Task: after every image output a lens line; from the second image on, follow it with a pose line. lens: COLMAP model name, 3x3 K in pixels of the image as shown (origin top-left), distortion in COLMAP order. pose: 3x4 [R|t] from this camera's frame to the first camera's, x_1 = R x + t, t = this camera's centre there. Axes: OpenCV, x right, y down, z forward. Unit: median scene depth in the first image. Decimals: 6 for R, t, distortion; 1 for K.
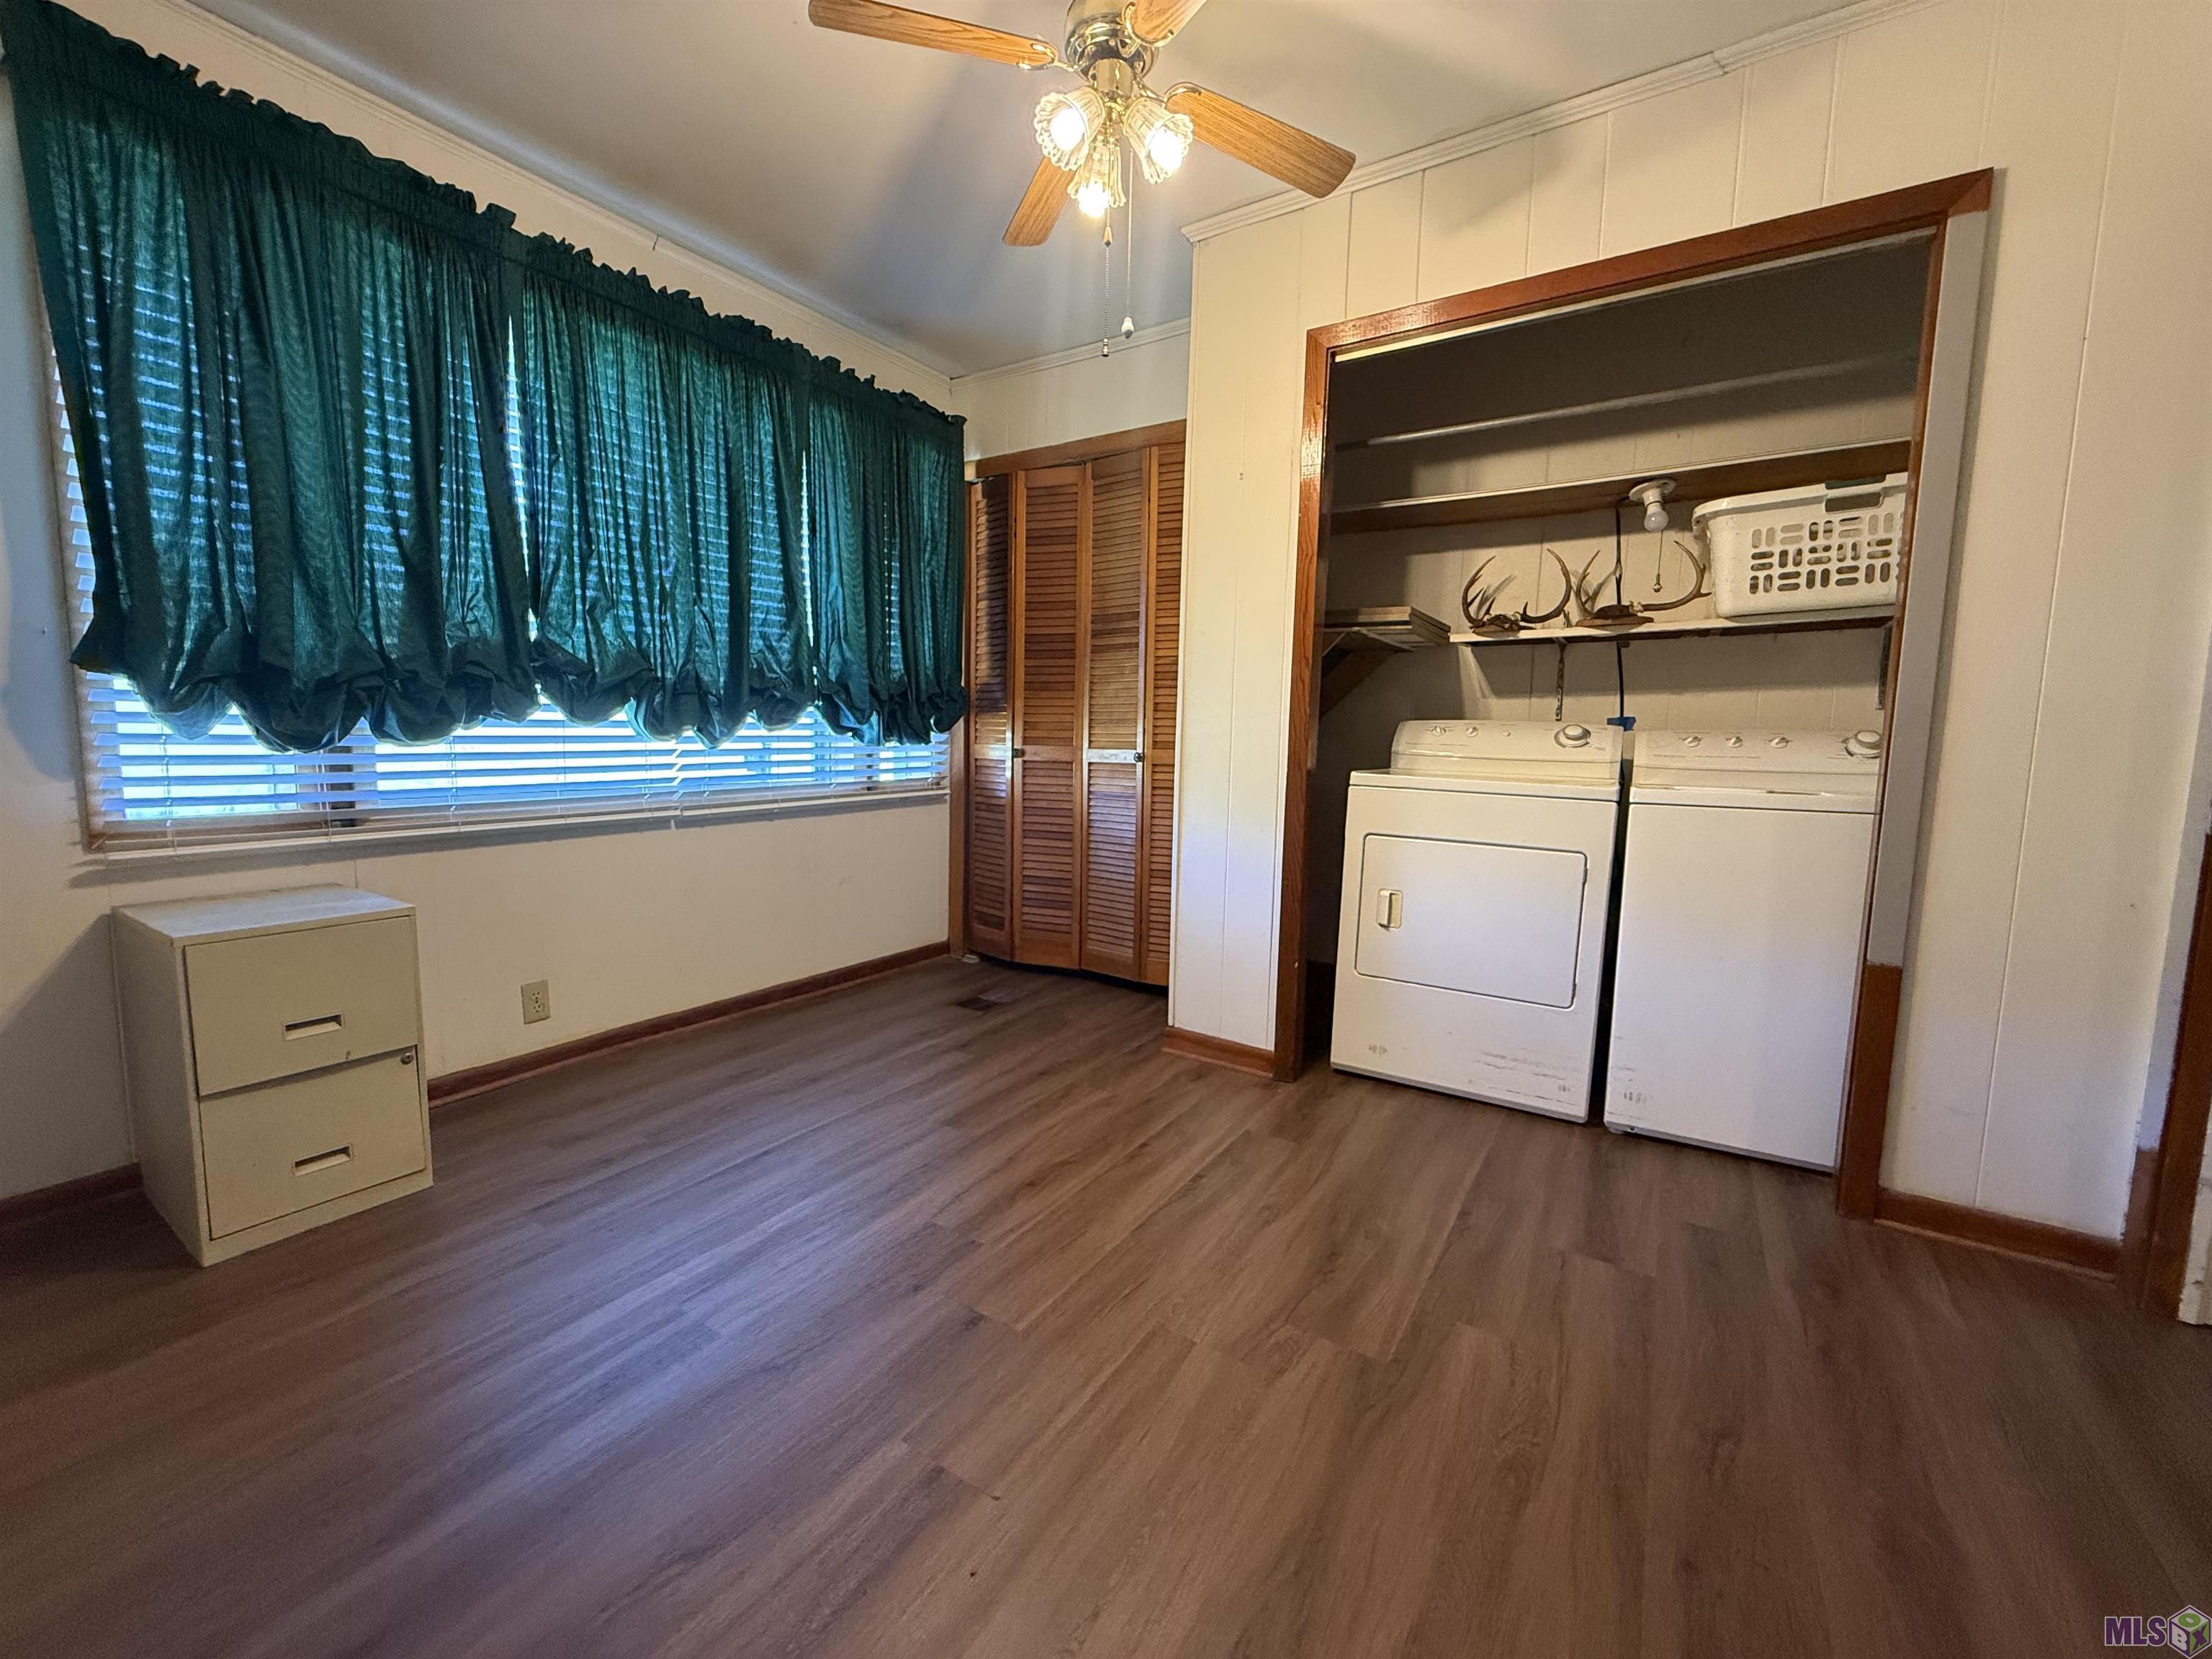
lens RADIAL K [[879.2, 0, 1106.0], [0, 879.2, 829.5], [0, 0, 1]] dist [0.001128, -0.000387]
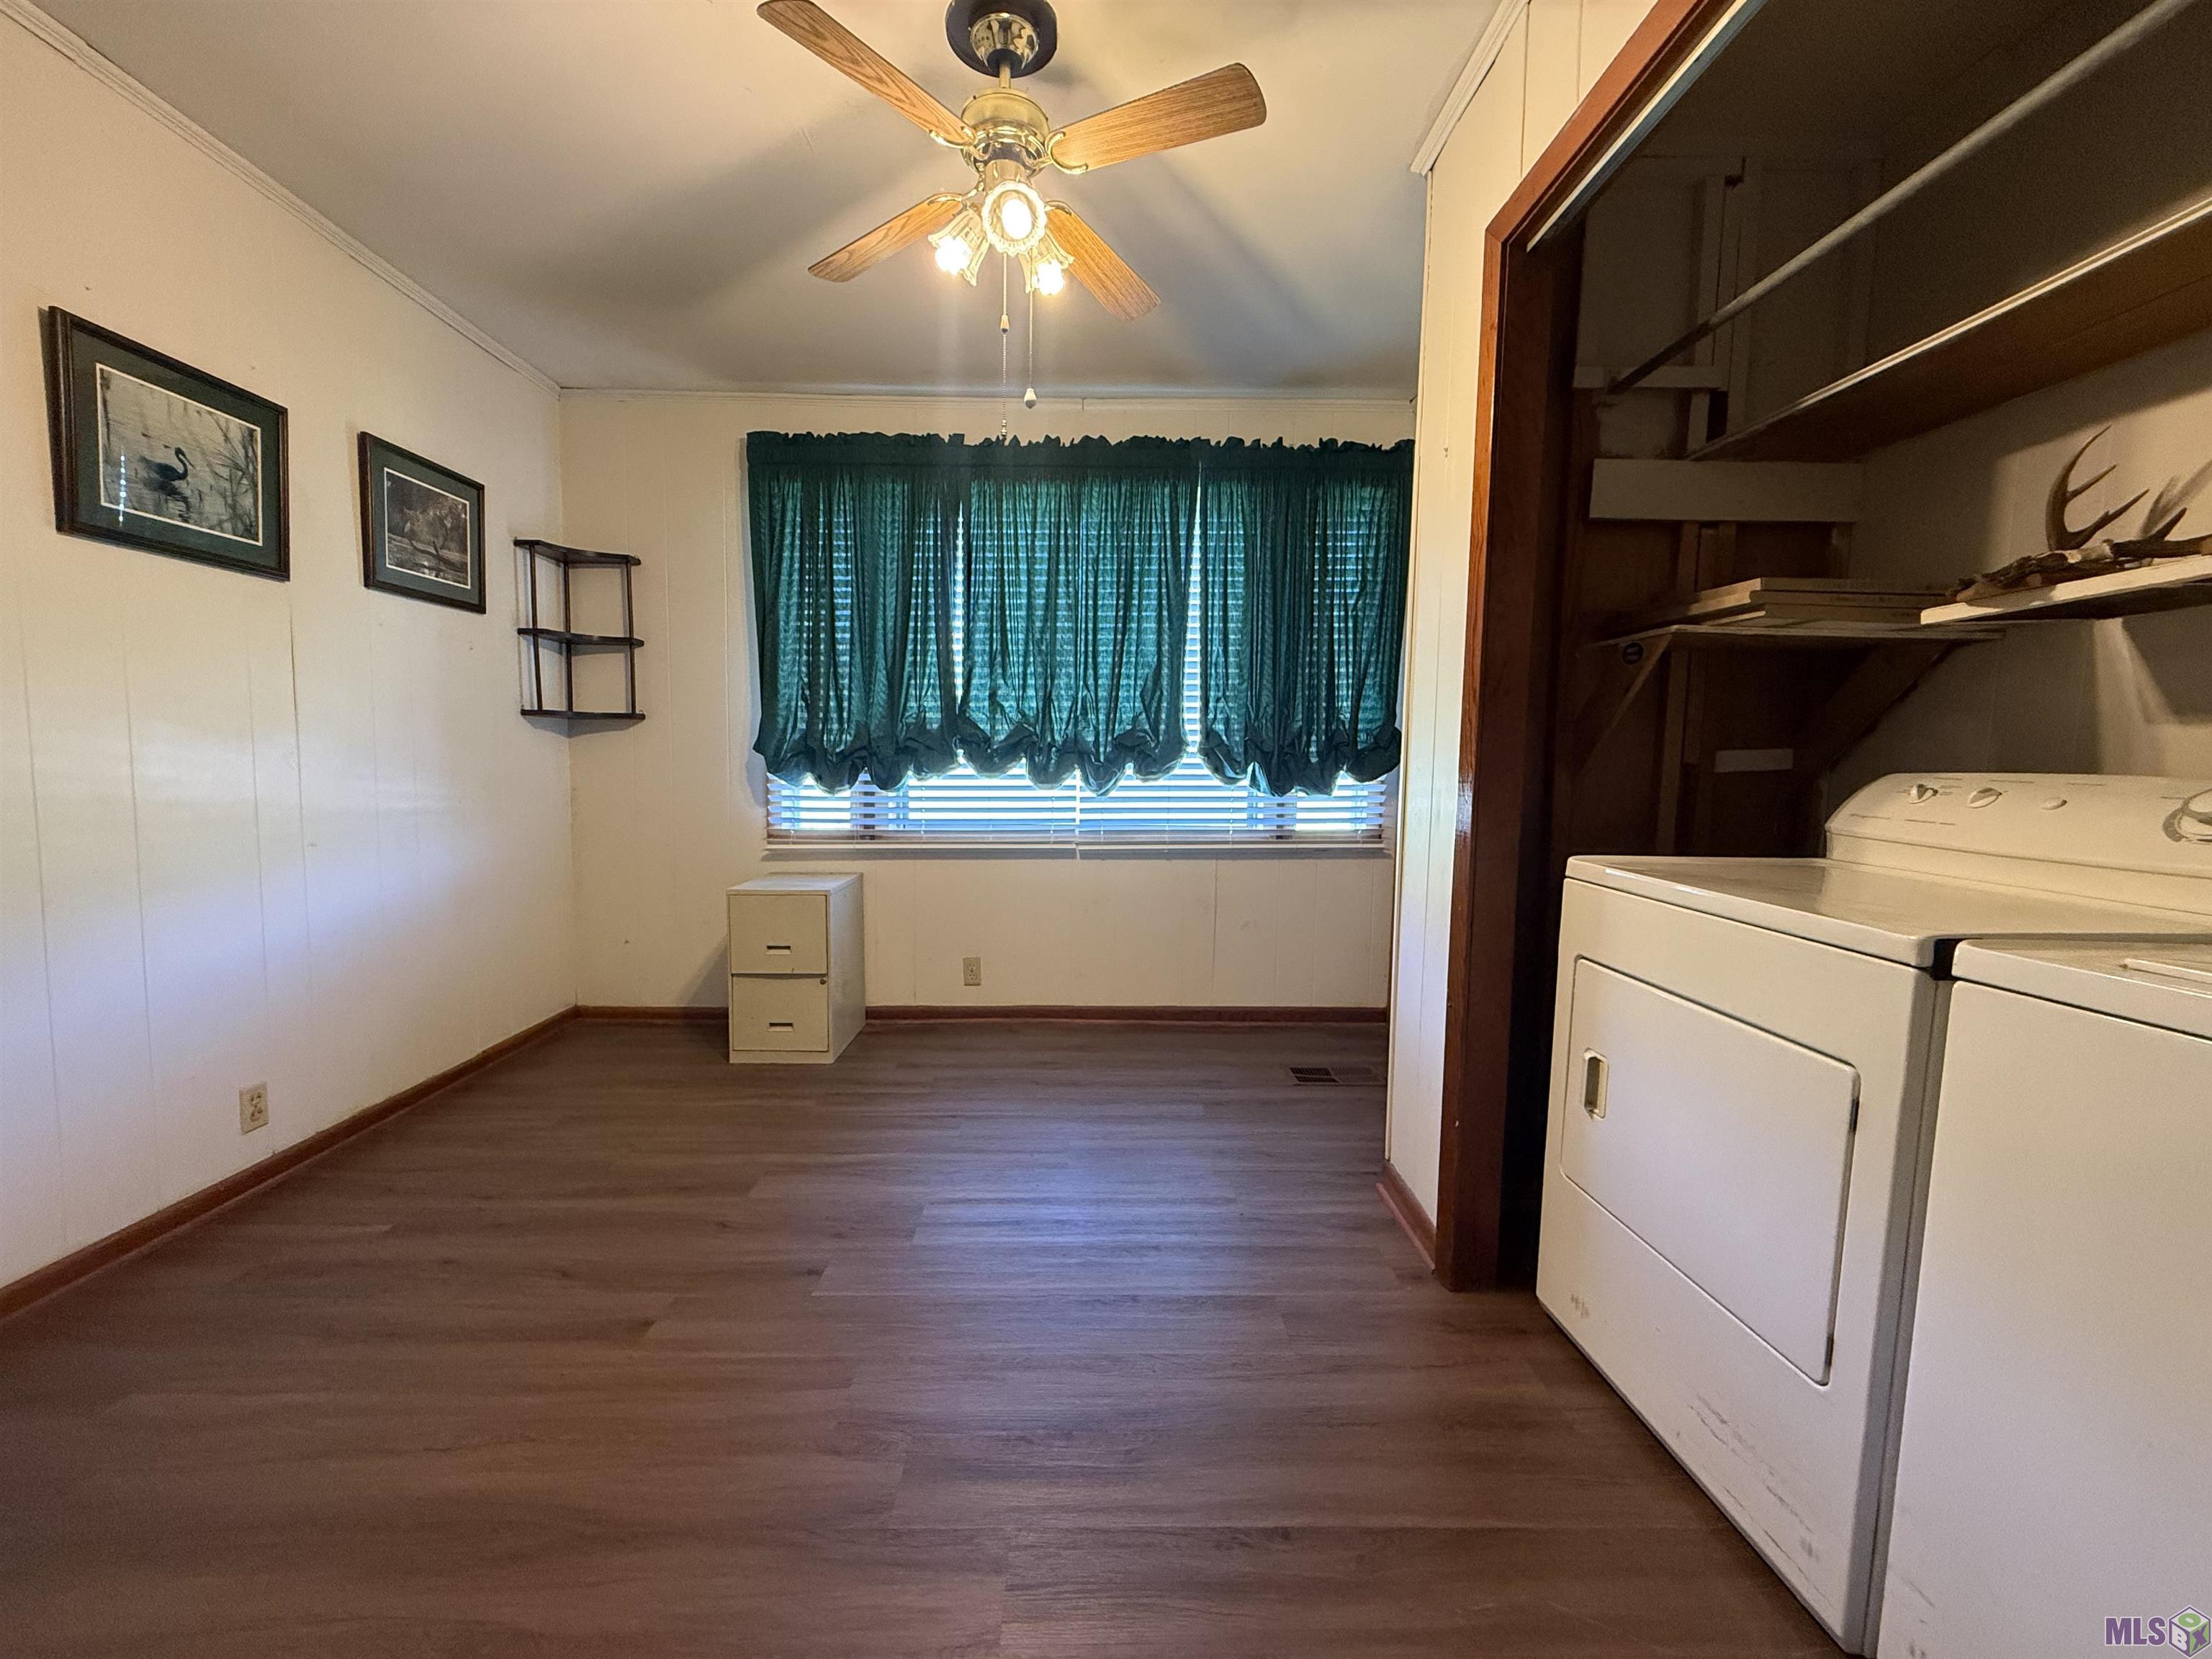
lens RADIAL K [[883.7, 0, 1106.0], [0, 883.7, 829.5], [0, 0, 1]] dist [-0.000632, 0.000392]
pose [[0.557313, 0.054052, -0.828541, 0.631019], [-0.088901, 0.996027, 0.005180, -0.058388], [0.825530, 0.070772, 0.559904, 0.357625]]
